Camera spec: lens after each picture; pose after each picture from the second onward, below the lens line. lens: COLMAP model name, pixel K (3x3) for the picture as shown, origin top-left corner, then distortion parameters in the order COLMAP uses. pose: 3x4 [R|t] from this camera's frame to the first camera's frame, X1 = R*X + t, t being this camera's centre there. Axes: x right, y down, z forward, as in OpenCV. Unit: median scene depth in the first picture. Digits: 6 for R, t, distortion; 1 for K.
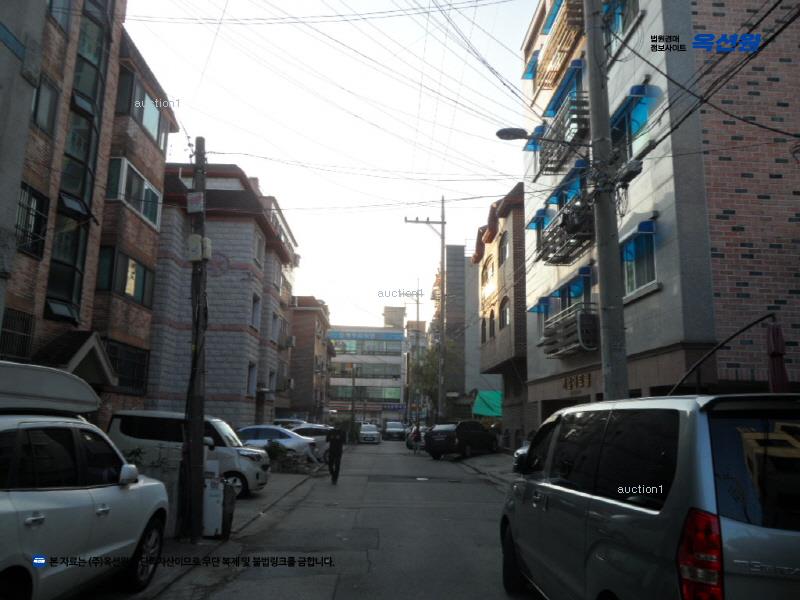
lens RADIAL K [[644.4, 0, 398.8], [0, 644.4, 300.1], [0, 0, 1]] dist [-0.034065, 0.021178]
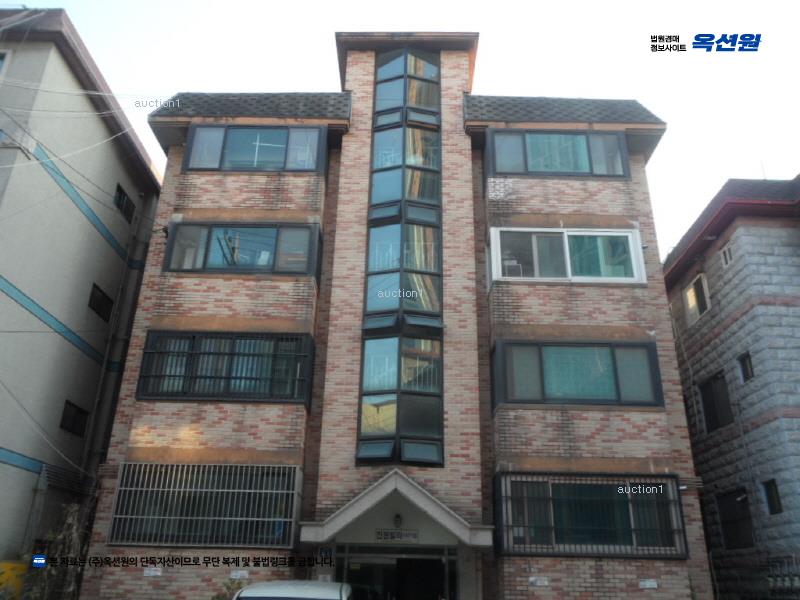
lens RADIAL K [[644.4, 0, 403.0], [0, 644.4, 305.5], [0, 0, 1]] dist [-0.034065, 0.021178]
pose [[-0.025329, -0.419333, -0.907479, 0.203475], [0.163545, 0.893802, -0.417577, 0.144152], [0.986211, -0.158991, 0.045941, 0.763373]]
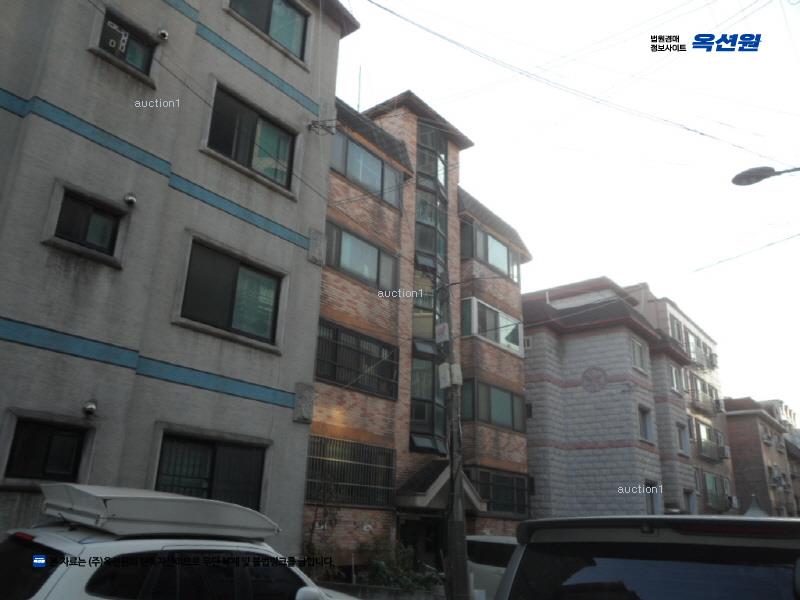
lens RADIAL K [[644.4, 0, 402.4], [0, 644.4, 300.8], [0, 0, 1]] dist [-0.034065, 0.021178]
pose [[0.770177, -0.213890, -0.600898, 0.130944], [0.103454, 0.971513, -0.213213, 0.007833], [0.629384, 0.102046, 0.770365, 0.058276]]
